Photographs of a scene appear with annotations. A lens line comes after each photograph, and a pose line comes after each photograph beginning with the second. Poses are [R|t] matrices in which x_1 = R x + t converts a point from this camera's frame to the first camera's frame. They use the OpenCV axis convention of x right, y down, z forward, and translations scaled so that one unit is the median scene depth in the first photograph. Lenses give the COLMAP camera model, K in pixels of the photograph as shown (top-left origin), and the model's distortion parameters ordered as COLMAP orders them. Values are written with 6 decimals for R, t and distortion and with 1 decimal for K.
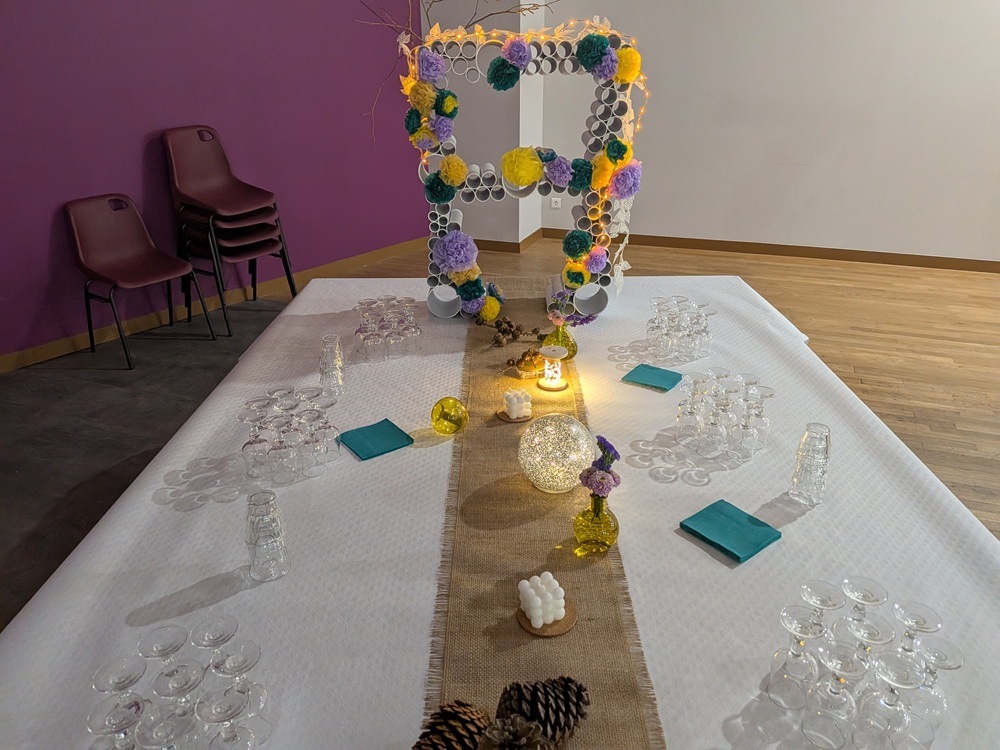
lens RADIAL K [[719.9, 0, 500.0], [0, 719.9, 374.3], [0, 0, 1]] dist [-0.008385, -0.000929]
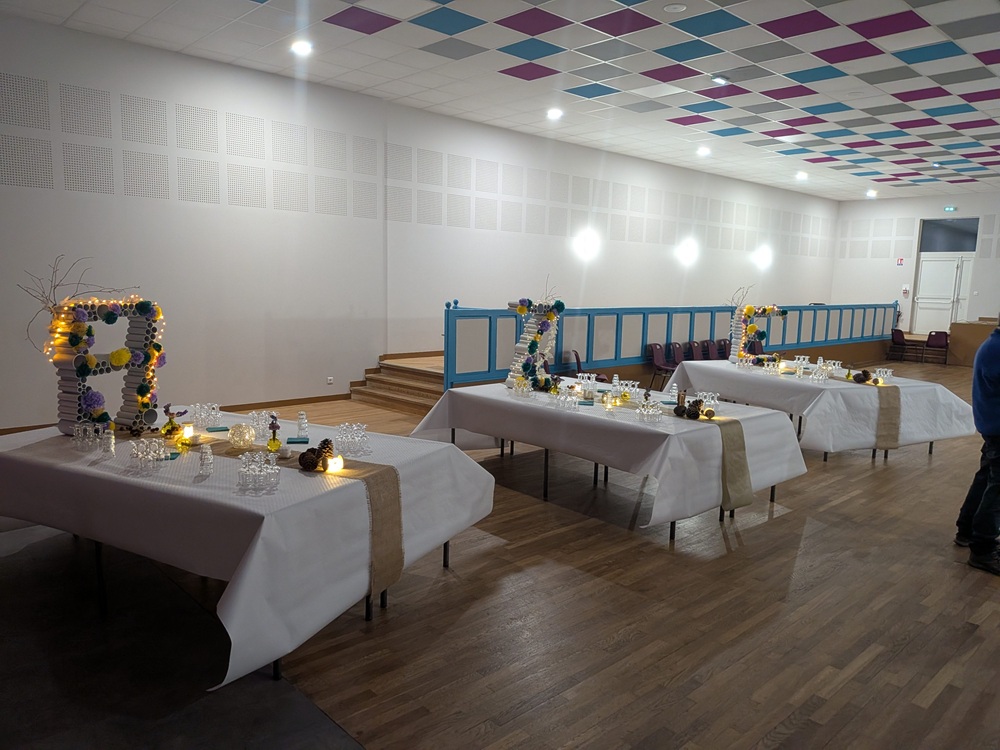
lens RADIAL K [[719.9, 0, 499.8], [0, 719.9, 377.5], [0, 0, 1]] dist [-0.008385, -0.000929]
pose [[0.441326, -0.100711, 0.891677, -1.382998], [0.336934, 0.939574, -0.060641, 0.281092], [-0.831689, 0.327198, 0.448592, -0.884633]]
